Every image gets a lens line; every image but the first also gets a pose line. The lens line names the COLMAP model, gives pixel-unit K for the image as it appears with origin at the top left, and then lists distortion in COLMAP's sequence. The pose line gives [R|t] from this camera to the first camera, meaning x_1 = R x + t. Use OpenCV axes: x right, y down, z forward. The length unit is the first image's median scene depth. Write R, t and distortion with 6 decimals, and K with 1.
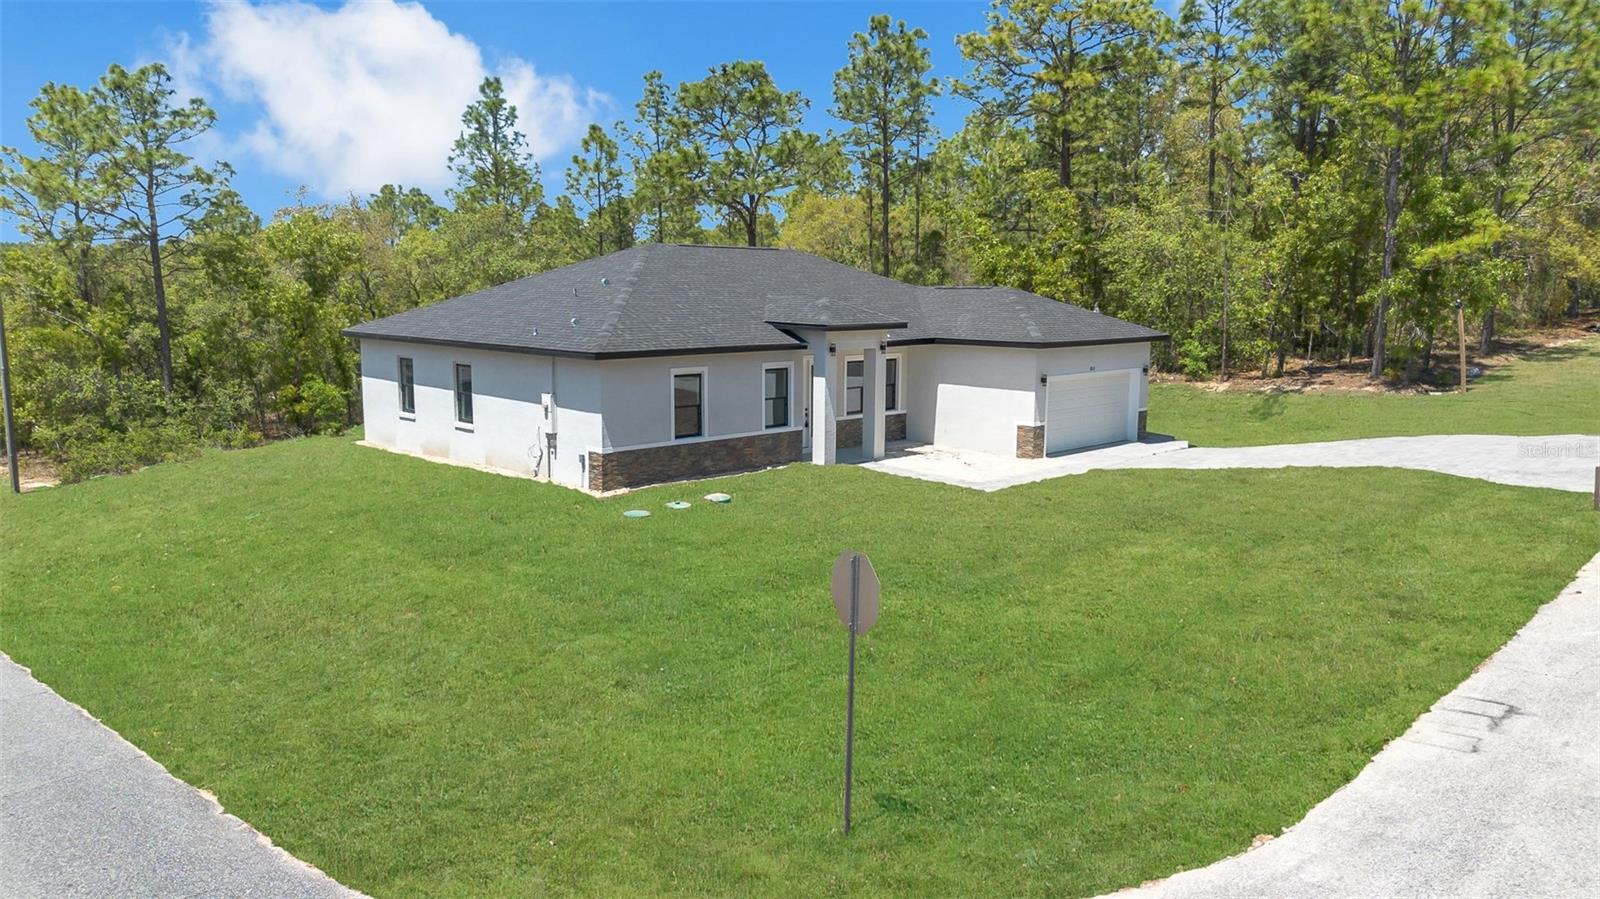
lens RADIAL K [[1132.9, 0, 800.0], [0, 1132.9, 449.5], [0, 0, 1]] dist [0.078178, -0.087979]
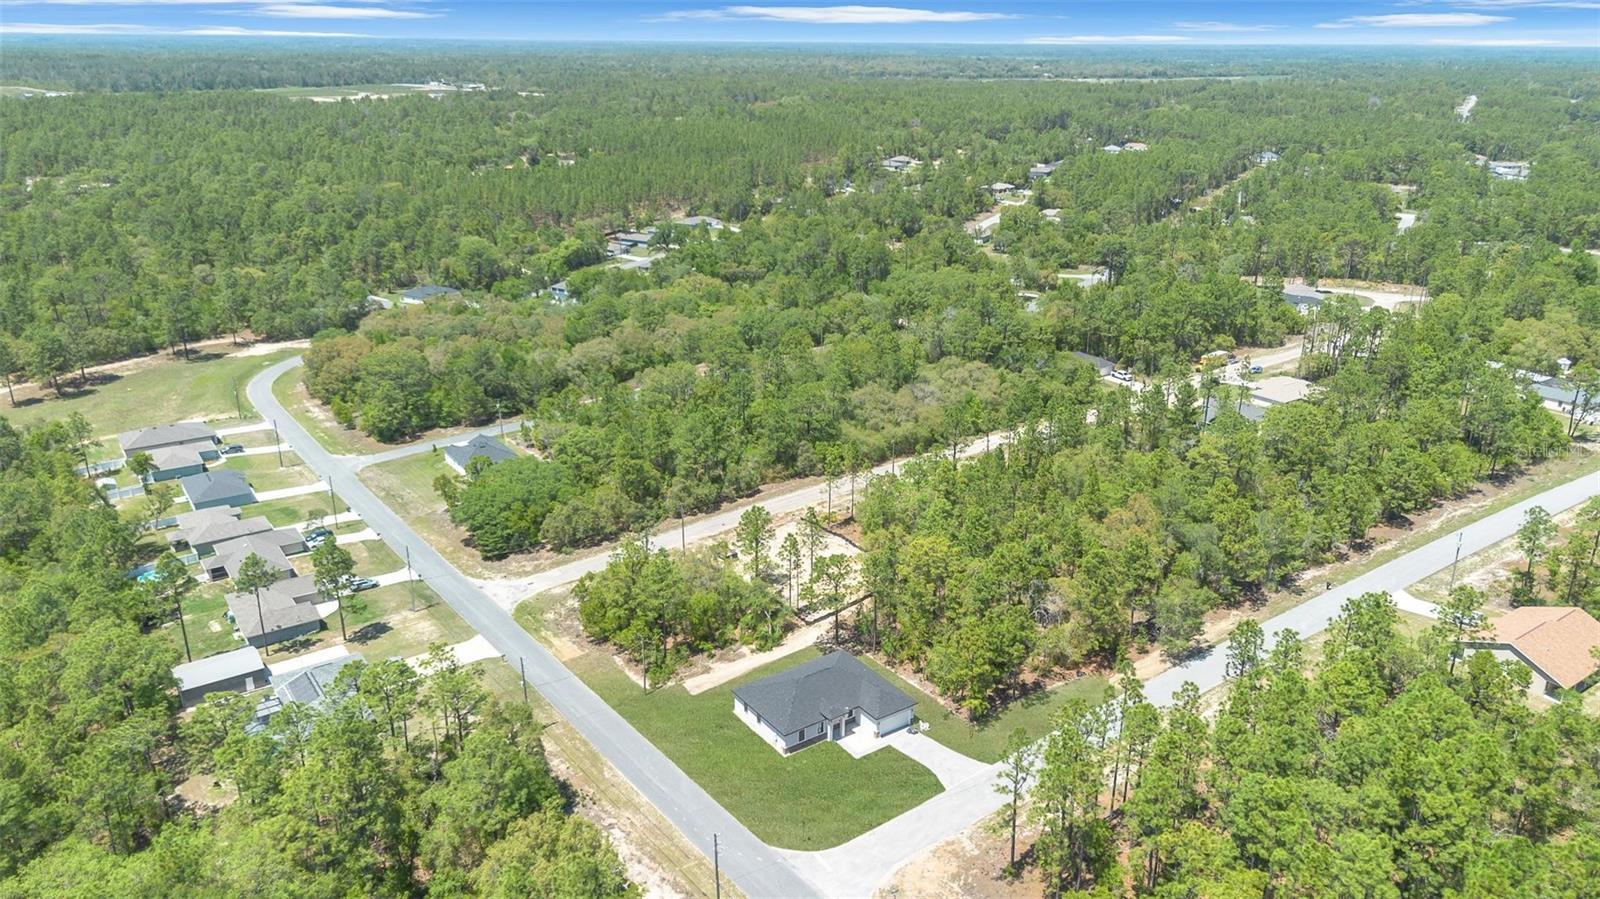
lens RADIAL K [[1132.9, 0, 800.0], [0, 1132.9, 449.5], [0, 0, 1]] dist [0.078178, -0.087979]
pose [[0.984720, 0.054670, -0.165340, 0.645619], [-0.020352, 0.979067, 0.202517, -2.239646], [0.172950, -0.196058, 0.965220, -3.569950]]
